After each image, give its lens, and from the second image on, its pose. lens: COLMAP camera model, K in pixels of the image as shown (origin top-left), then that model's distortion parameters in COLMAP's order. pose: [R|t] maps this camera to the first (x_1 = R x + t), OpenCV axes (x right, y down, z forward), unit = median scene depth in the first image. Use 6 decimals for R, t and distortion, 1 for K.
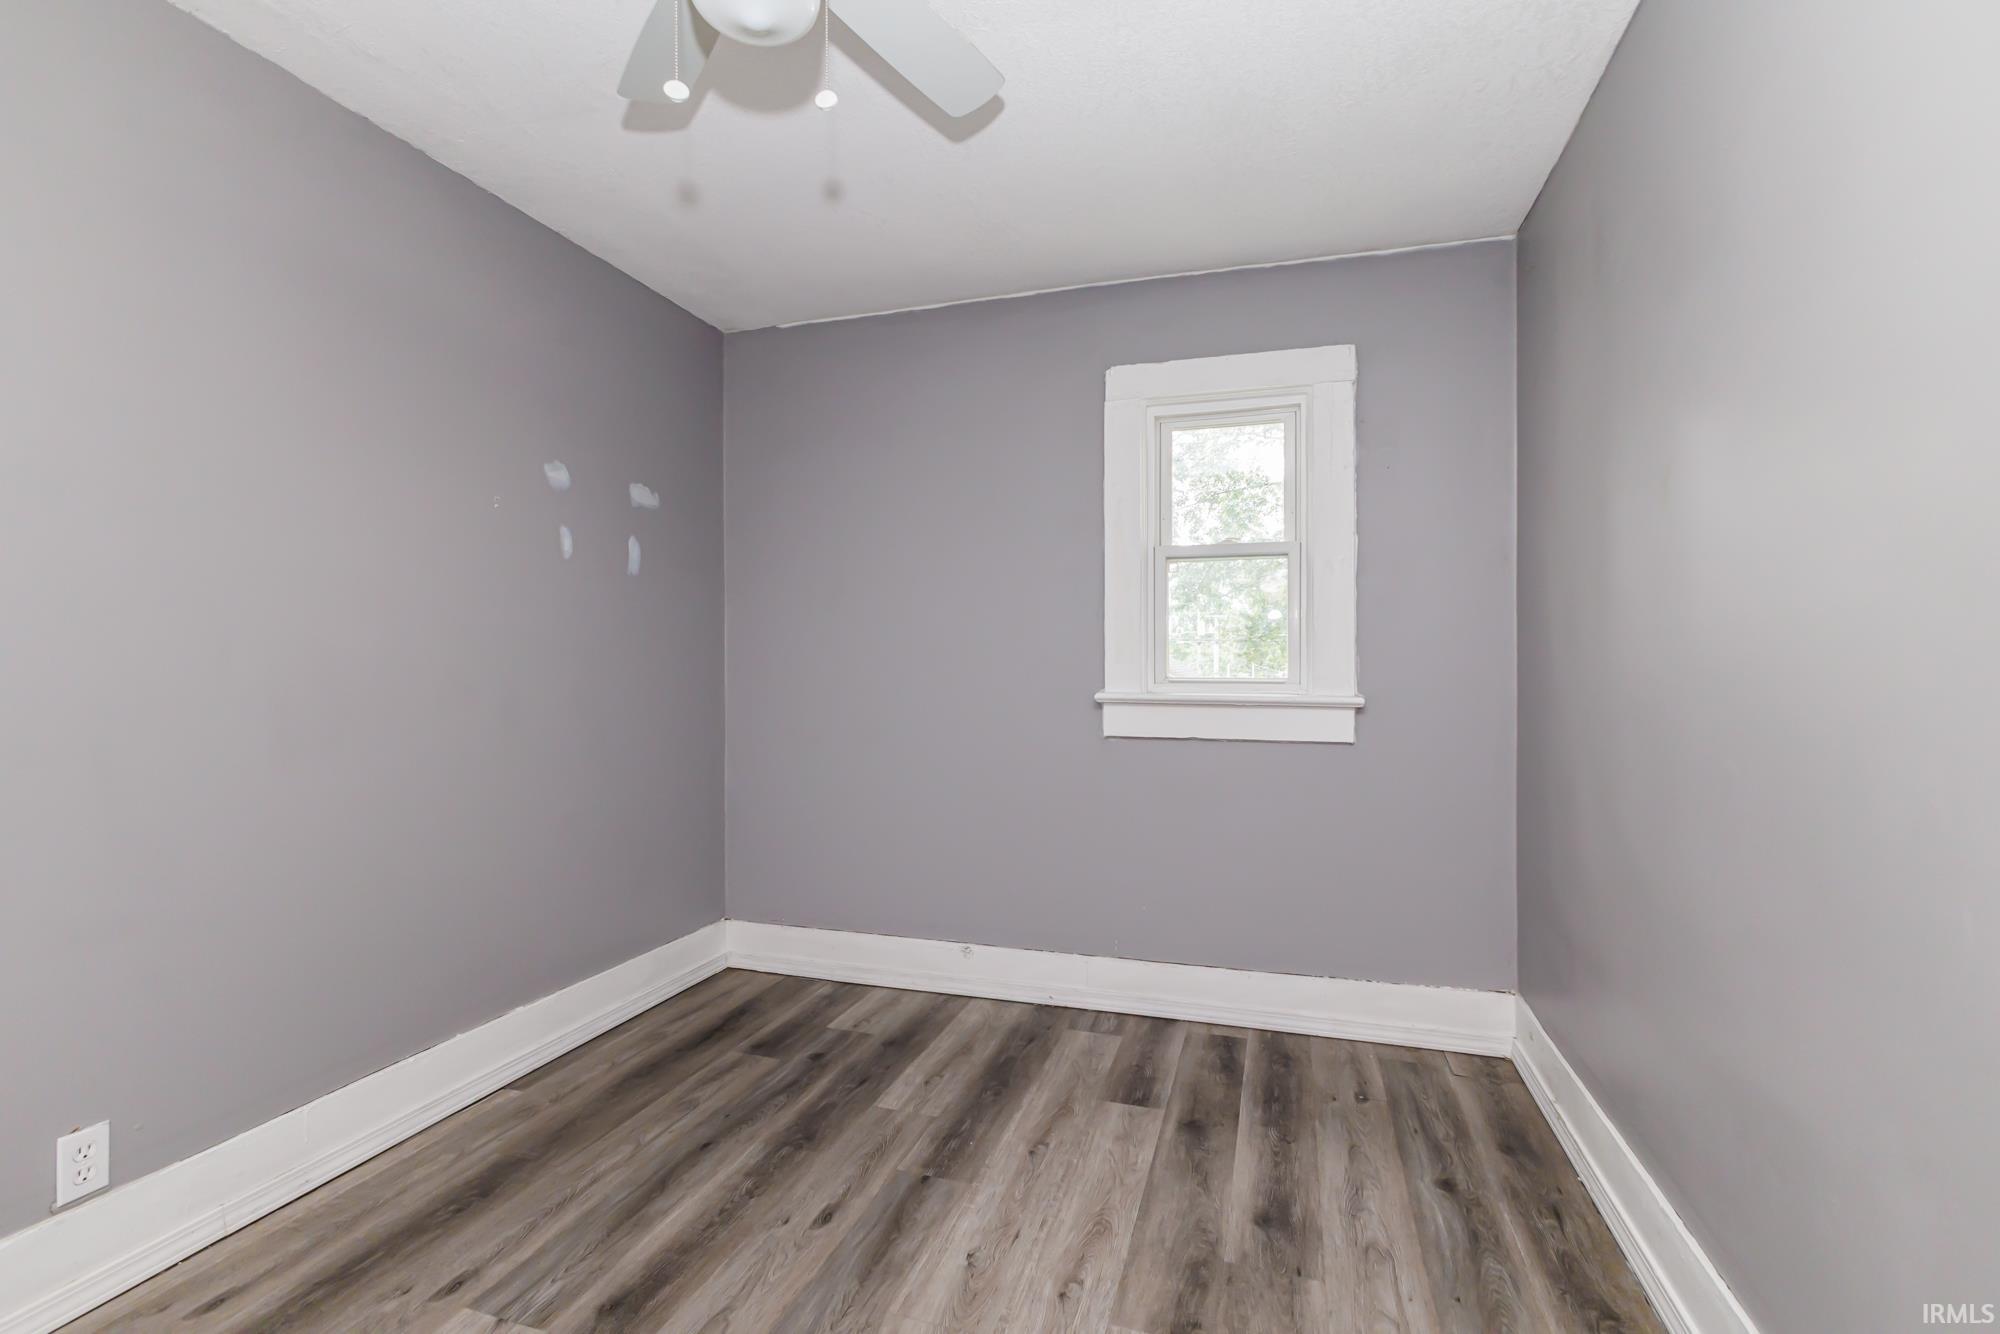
lens RADIAL K [[897.1, 0, 1003.0], [0, 897.1, 655.8], [0, 0, 1]] dist [0.011956, 0.000023]
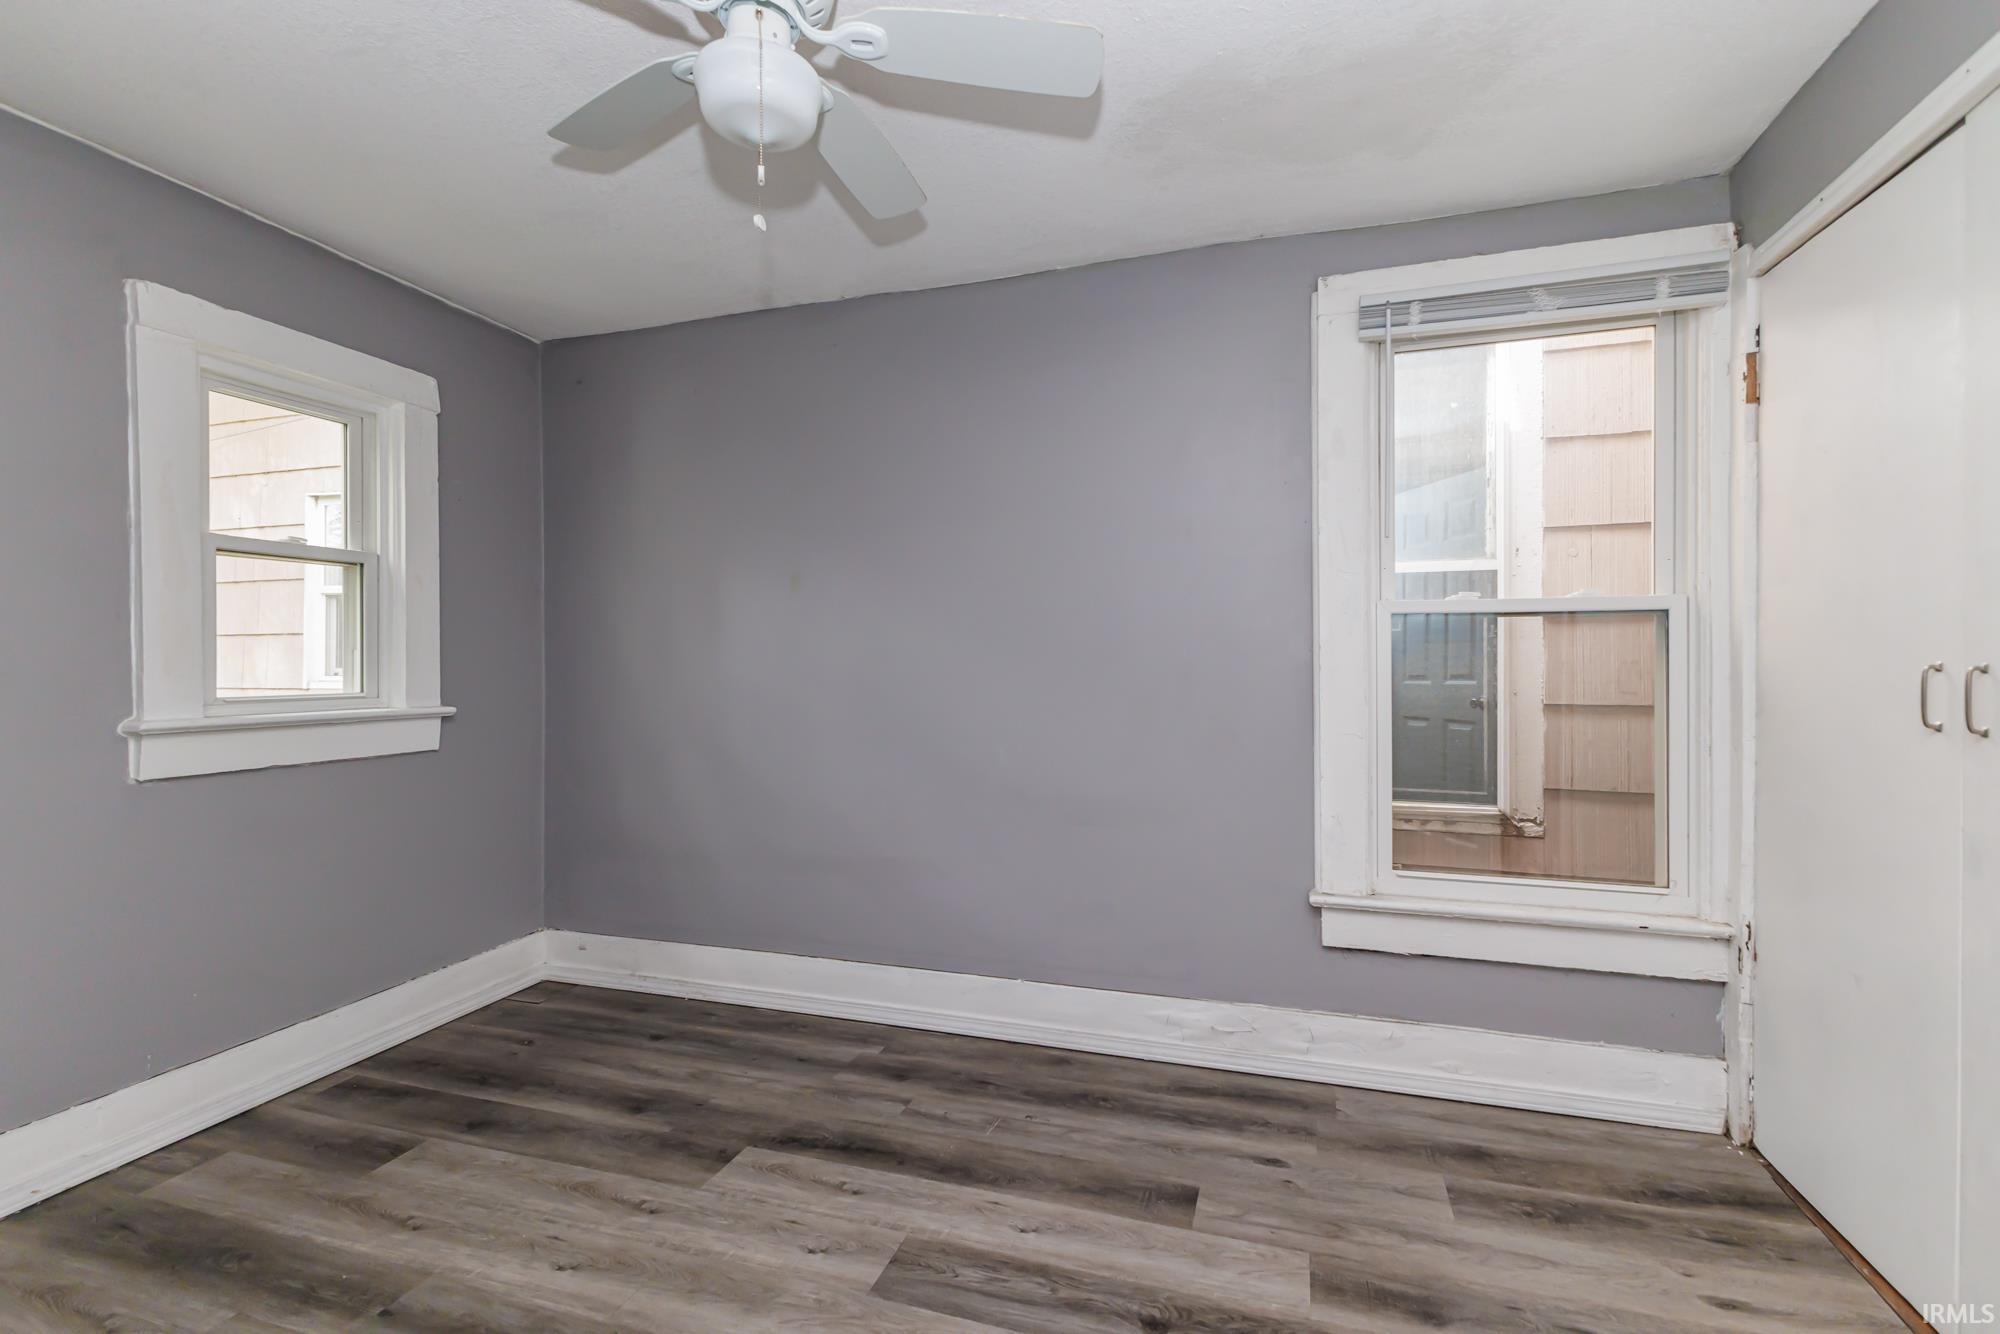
lens RADIAL K [[871.8, 0, 1004.4], [0, 871.8, 654.3], [0, 0, 1]] dist [0.013161, -0.004436]
pose [[0.008402, 0.004980, 0.999952, -0.742288], [-0.001373, 0.999987, -0.004968, -0.015518], [-0.999964, -0.001331, 0.008409, 0.357728]]
